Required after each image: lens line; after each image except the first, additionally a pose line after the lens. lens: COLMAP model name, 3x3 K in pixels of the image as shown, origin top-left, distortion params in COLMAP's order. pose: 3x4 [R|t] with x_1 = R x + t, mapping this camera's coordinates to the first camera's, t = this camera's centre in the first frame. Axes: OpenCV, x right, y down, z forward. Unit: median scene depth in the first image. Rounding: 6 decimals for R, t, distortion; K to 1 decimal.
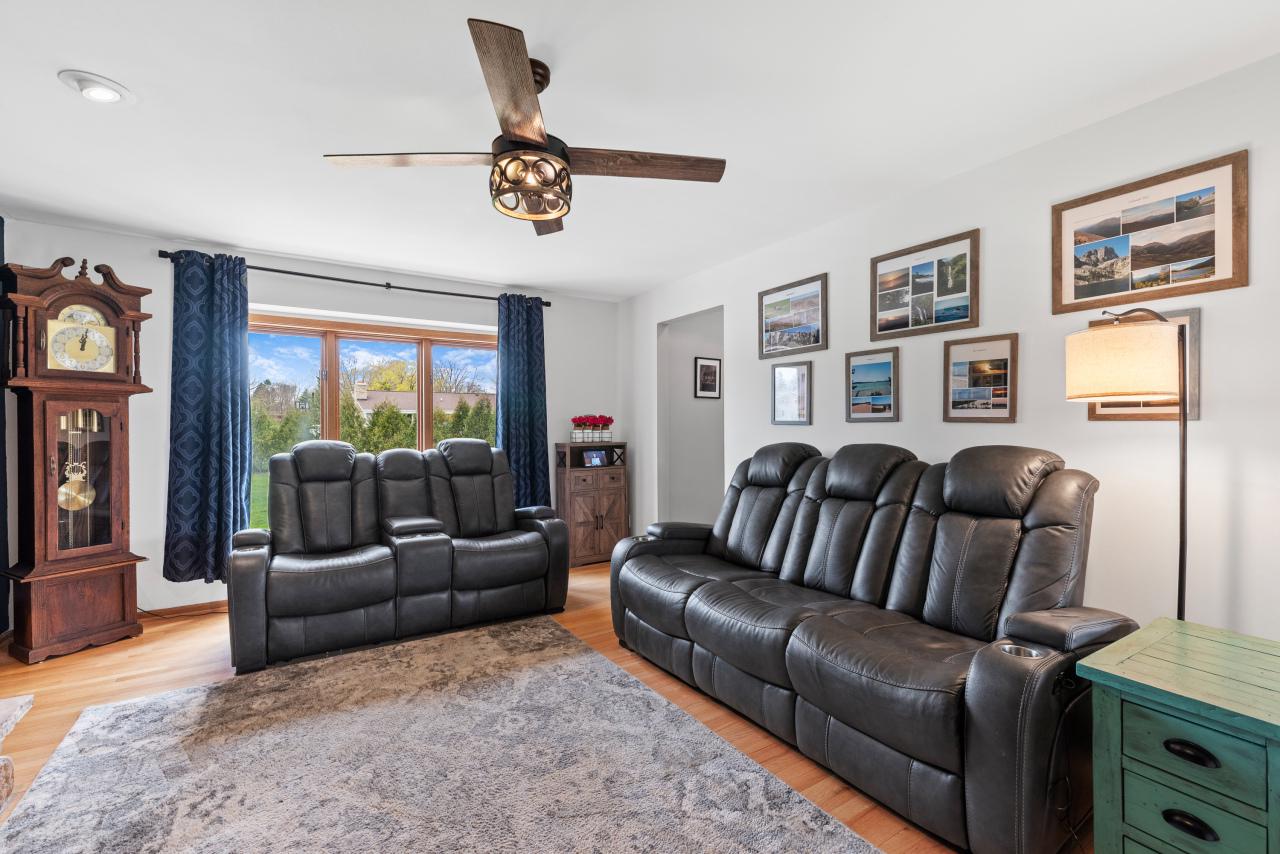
lens RADIAL K [[548.4, 0, 643.3], [0, 548.4, 432.3], [0, 0, 1]] dist [-0.001004, 0.000016]
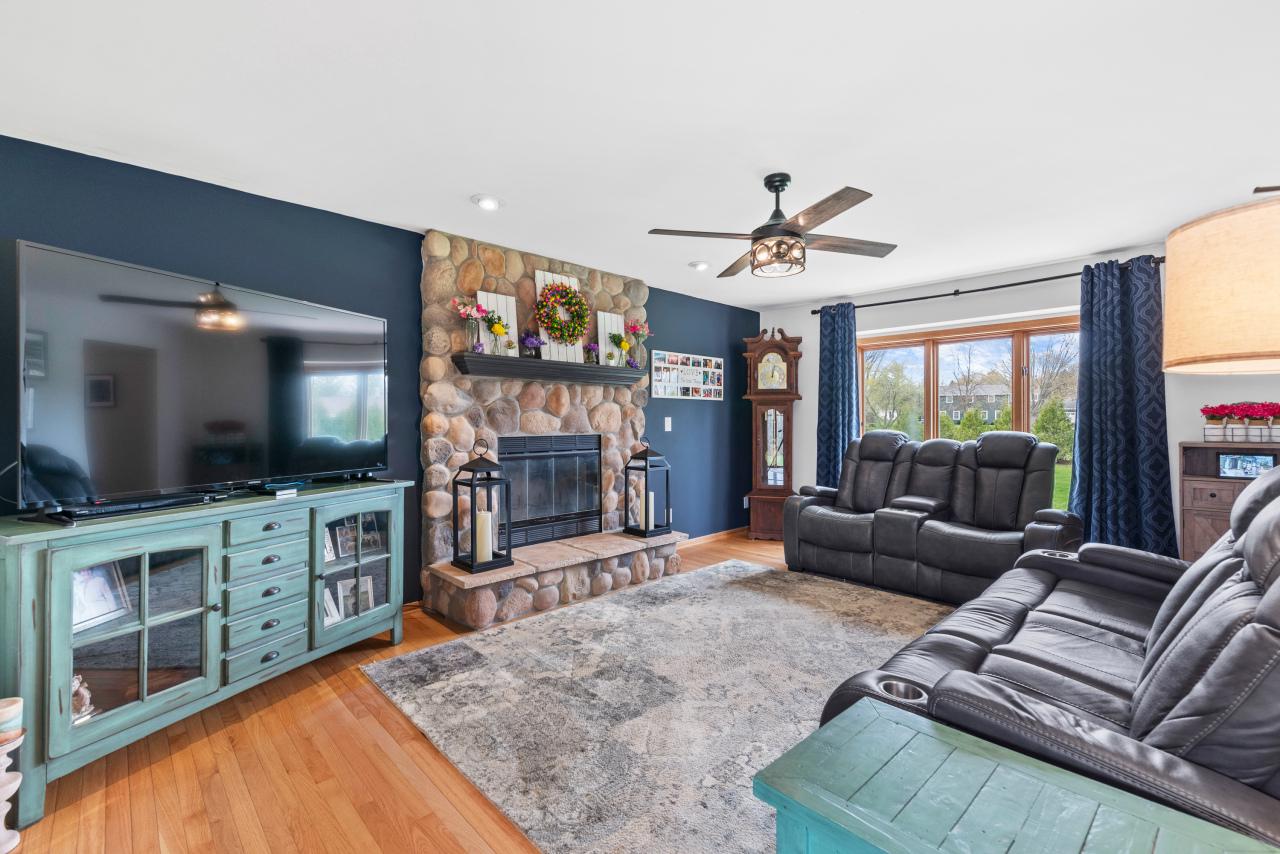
lens RADIAL K [[556.4, 0, 640.0], [0, 556.4, 427.0], [0, 0, 1]] dist [-0.001310, -0.000078]
pose [[0.185473, 0.015875, -0.982521, 0.719891], [-0.009652, 0.999851, 0.014333, -0.006326], [0.982602, 0.006824, 0.185598, 0.219074]]
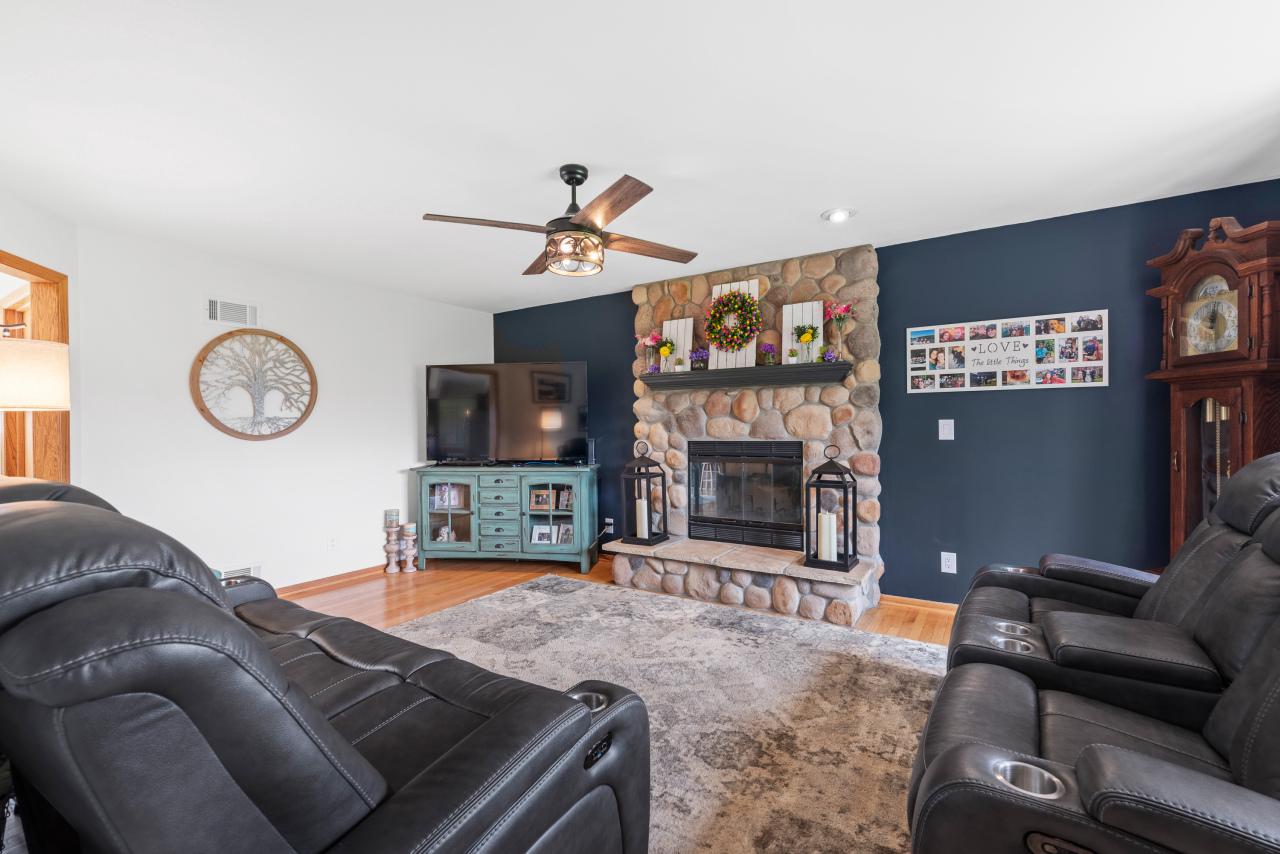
lens RADIAL K [[548.4, 0, 643.3], [0, 548.4, 432.3], [0, 0, 1]] dist [-0.001004, 0.000016]
pose [[-0.913313, 0.014923, -0.406985, 0.122075], [0.008419, 0.999807, 0.017766, -0.011454], [0.407172, 0.012800, -0.913262, 1.410260]]
